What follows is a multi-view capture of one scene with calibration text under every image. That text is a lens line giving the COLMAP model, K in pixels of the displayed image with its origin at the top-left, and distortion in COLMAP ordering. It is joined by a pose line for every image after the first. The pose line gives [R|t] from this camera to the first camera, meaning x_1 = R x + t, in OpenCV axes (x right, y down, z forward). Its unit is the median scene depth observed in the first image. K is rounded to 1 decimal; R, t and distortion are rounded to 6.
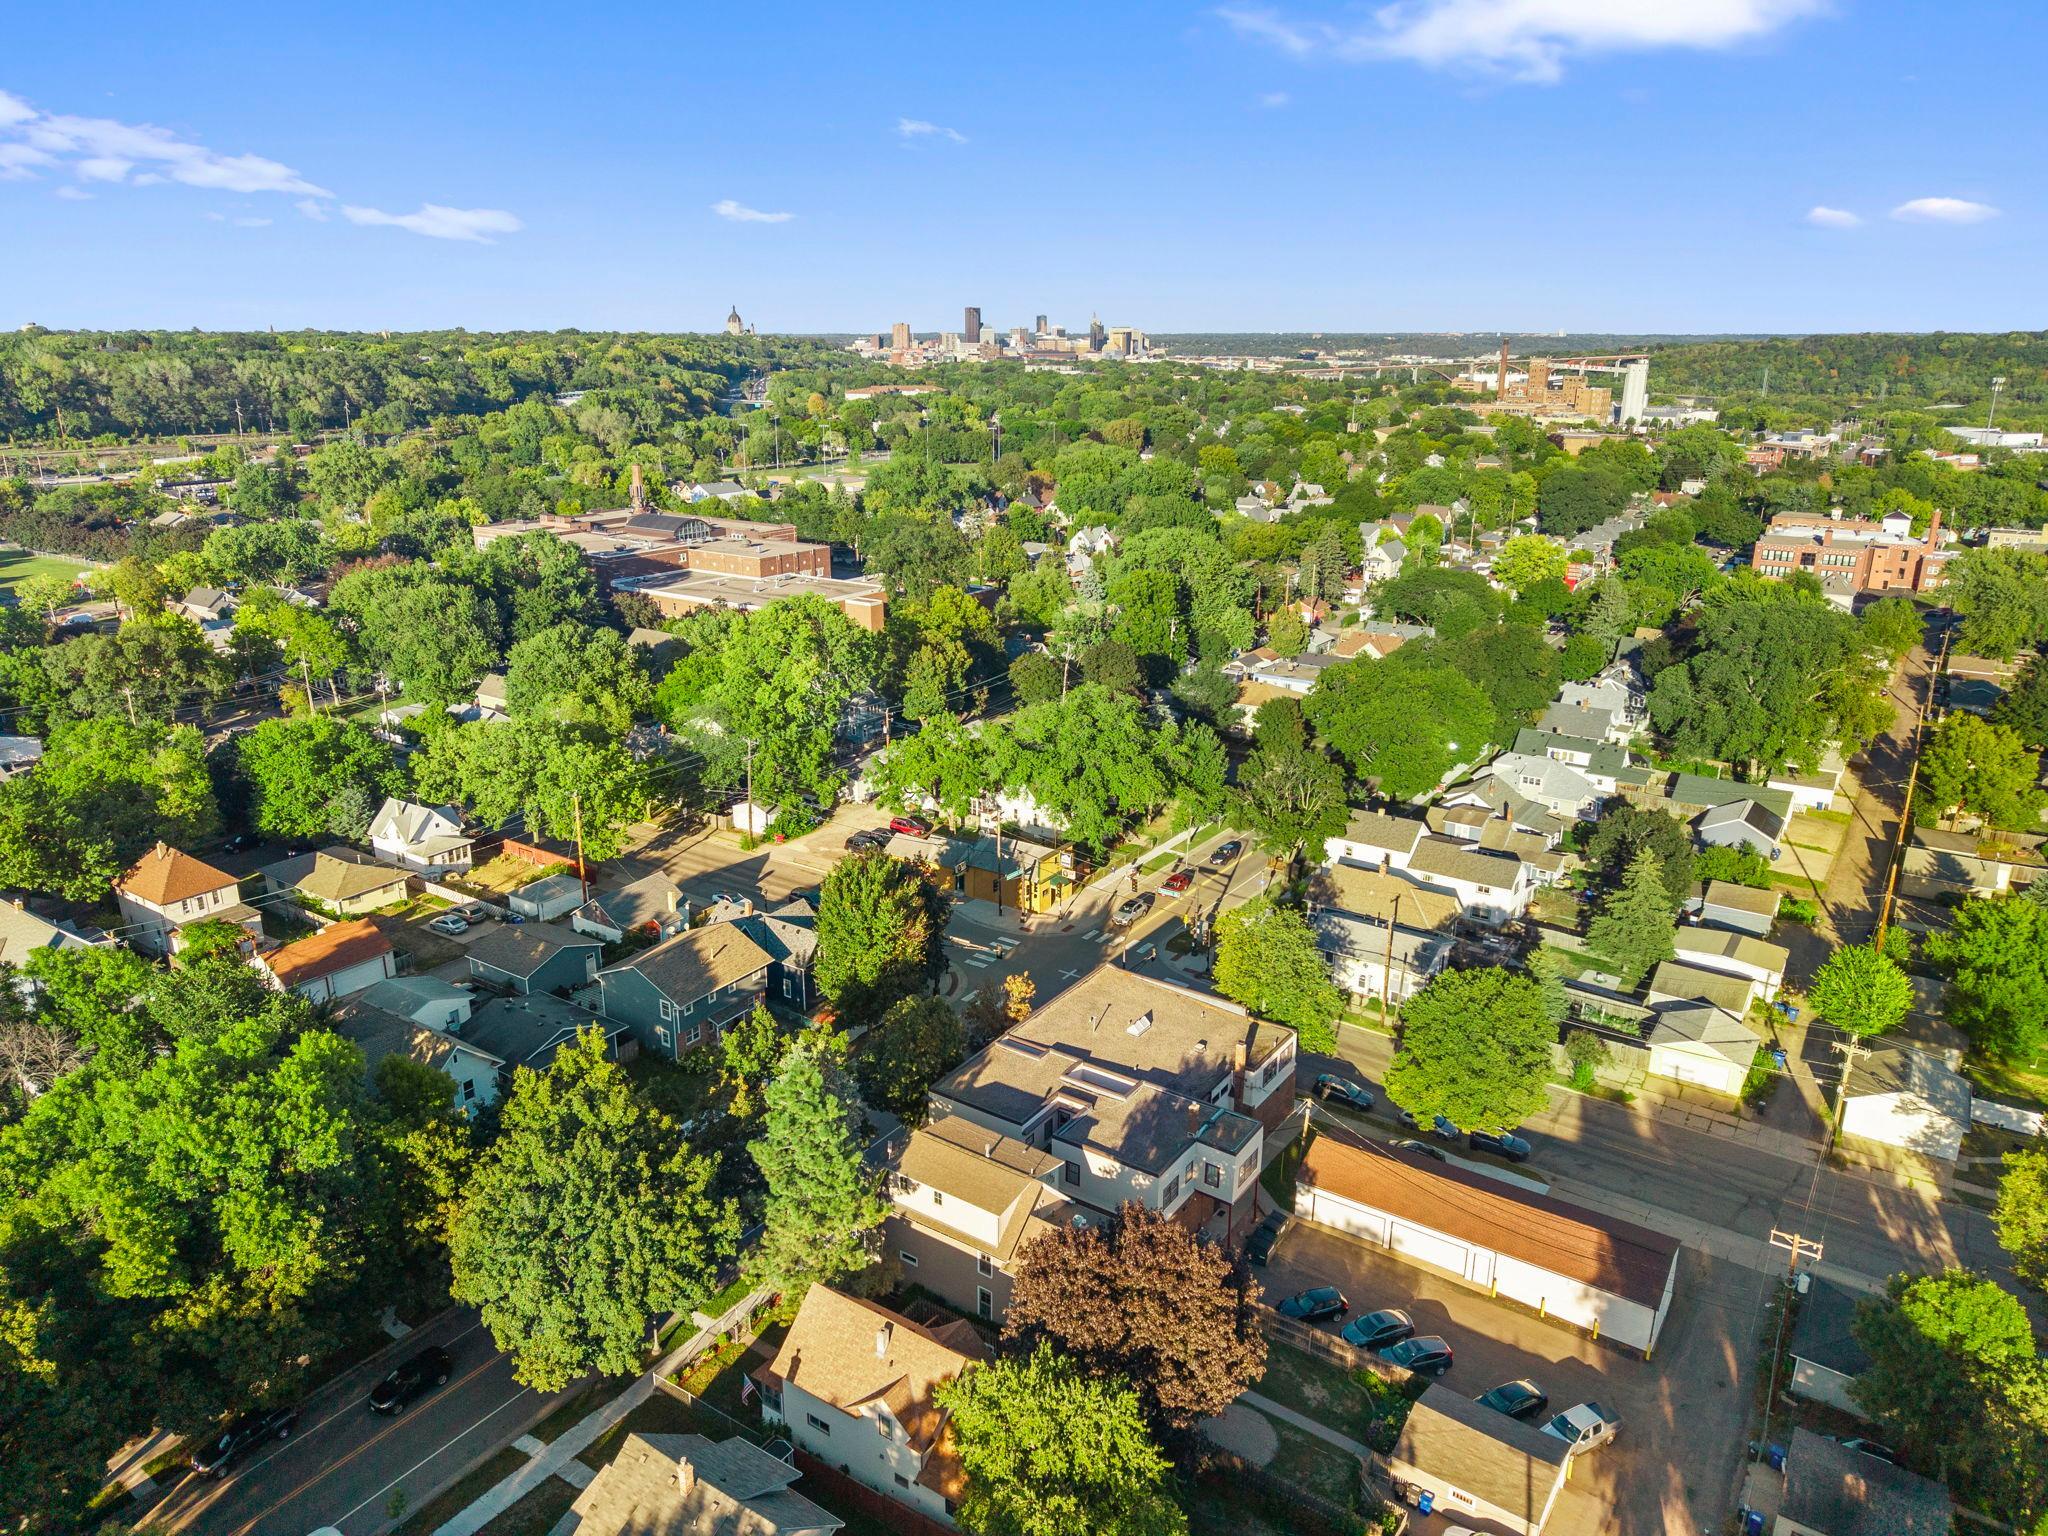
lens RADIAL K [[1371.6, 0, 1022.6], [0, 1371.6, 760.2], [0, 0, 1]] dist [0.027668, -0.037744]
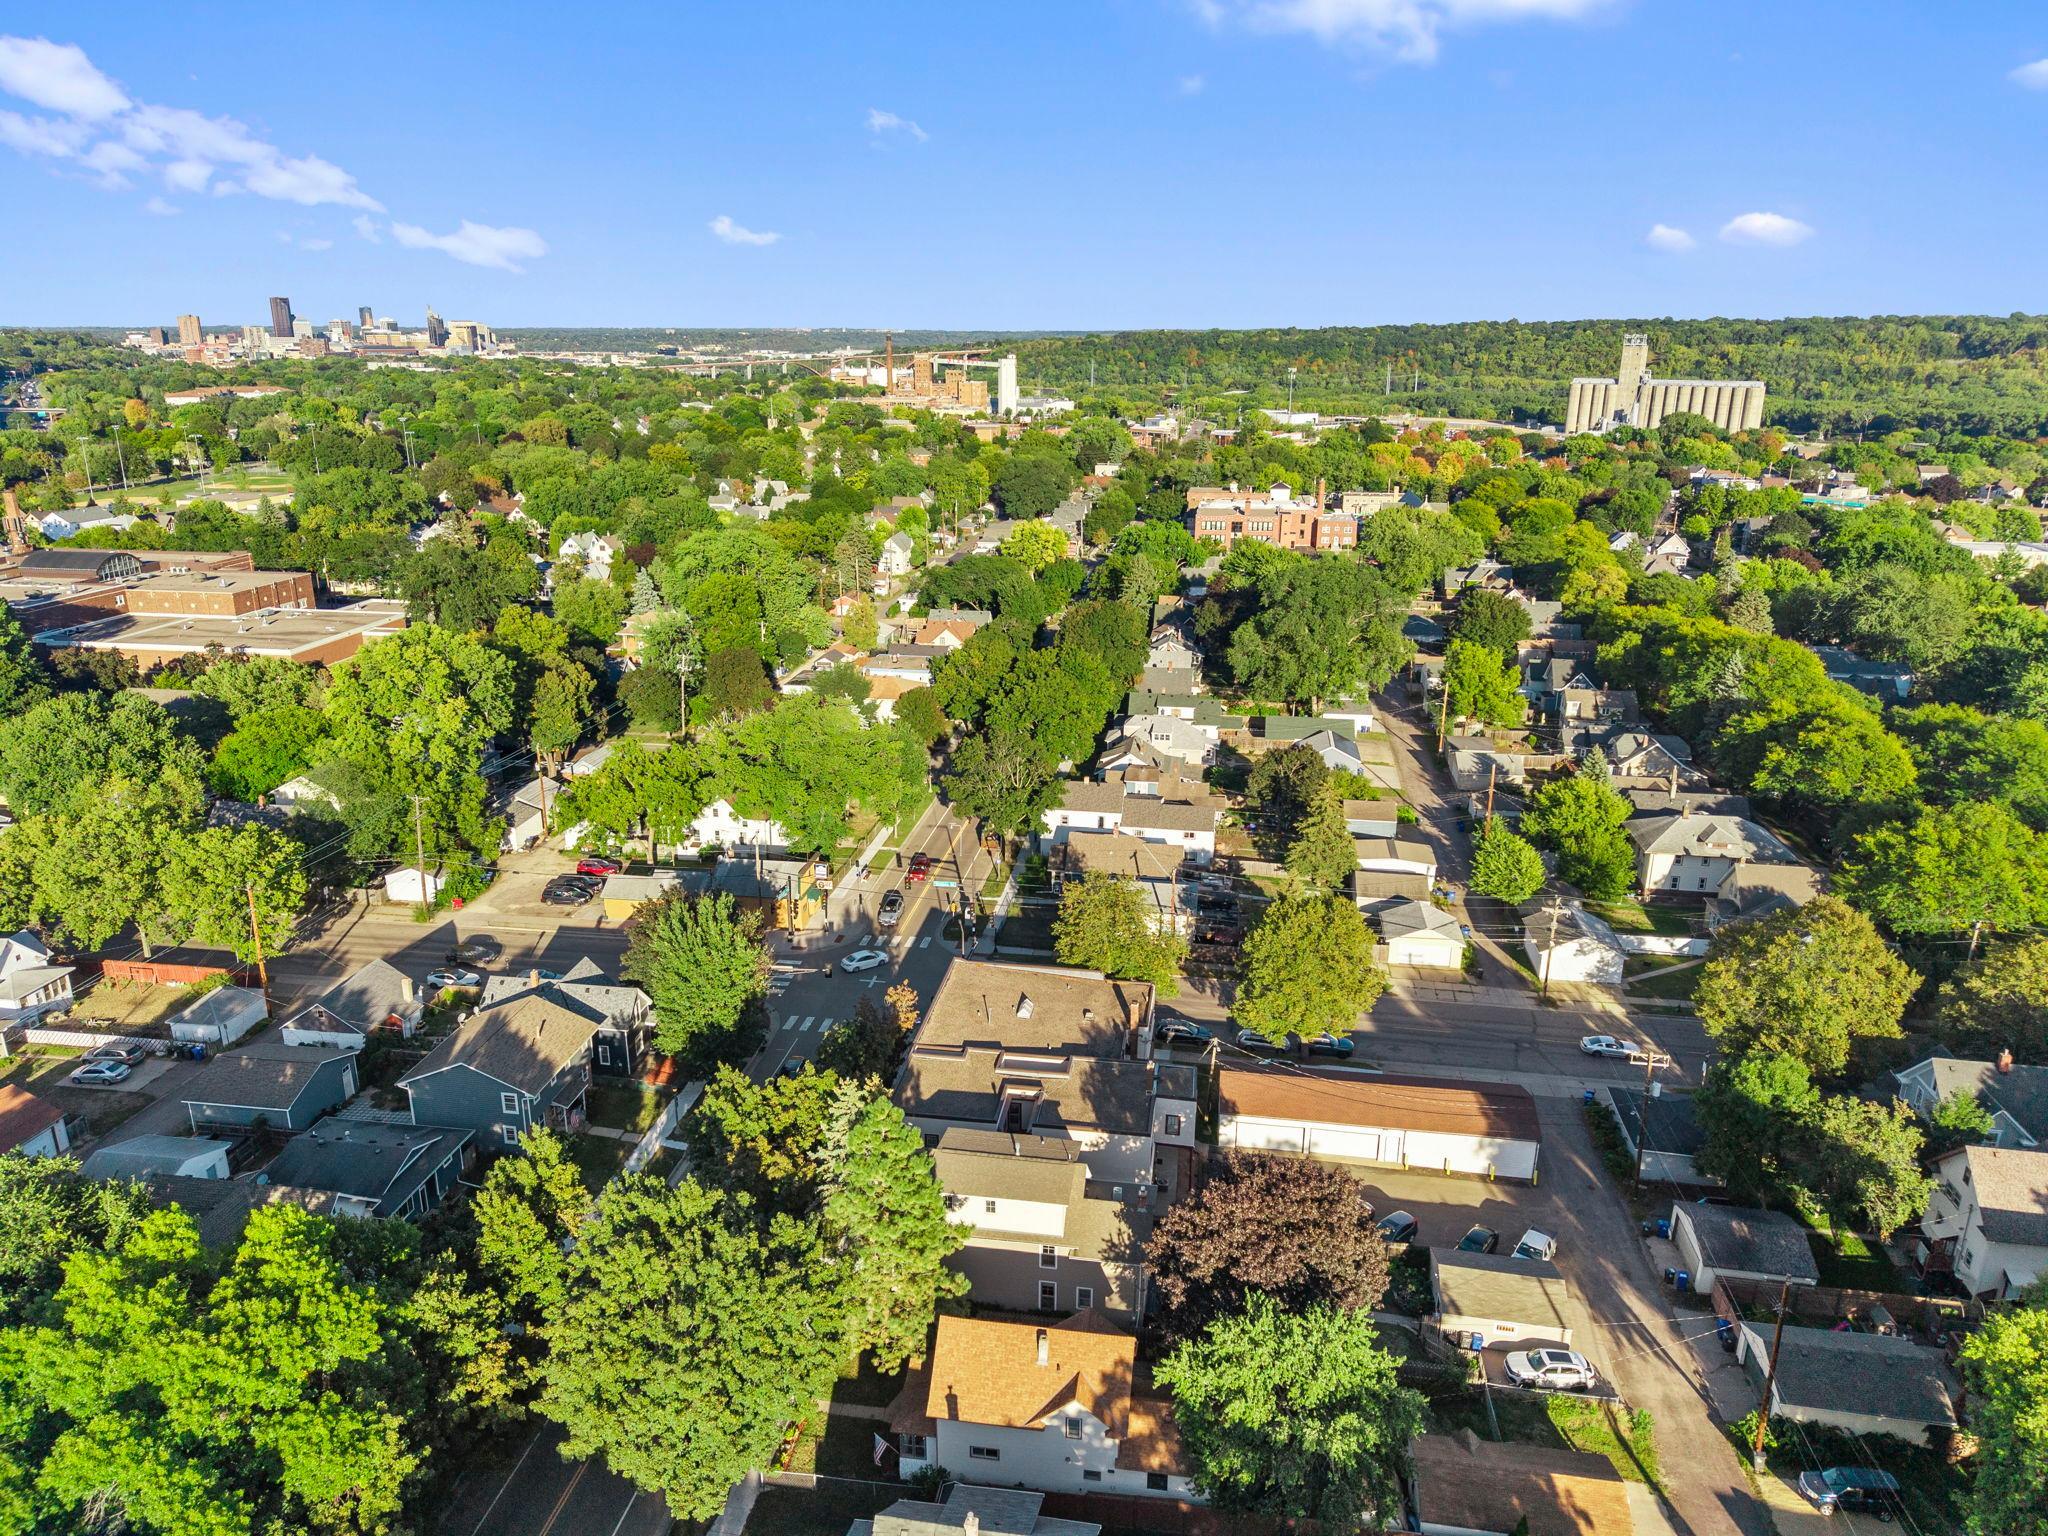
lens RADIAL K [[1373.1, 0, 1025.5], [0, 1373.1, 773.3], [0, 0, 1]] dist [0.030404, -0.040200]
pose [[0.901165, -0.131228, 0.413135, -0.211187], [0.126503, 0.991203, 0.038905, -0.014432], [-0.414606, 0.017204, 0.909838, 0.039591]]
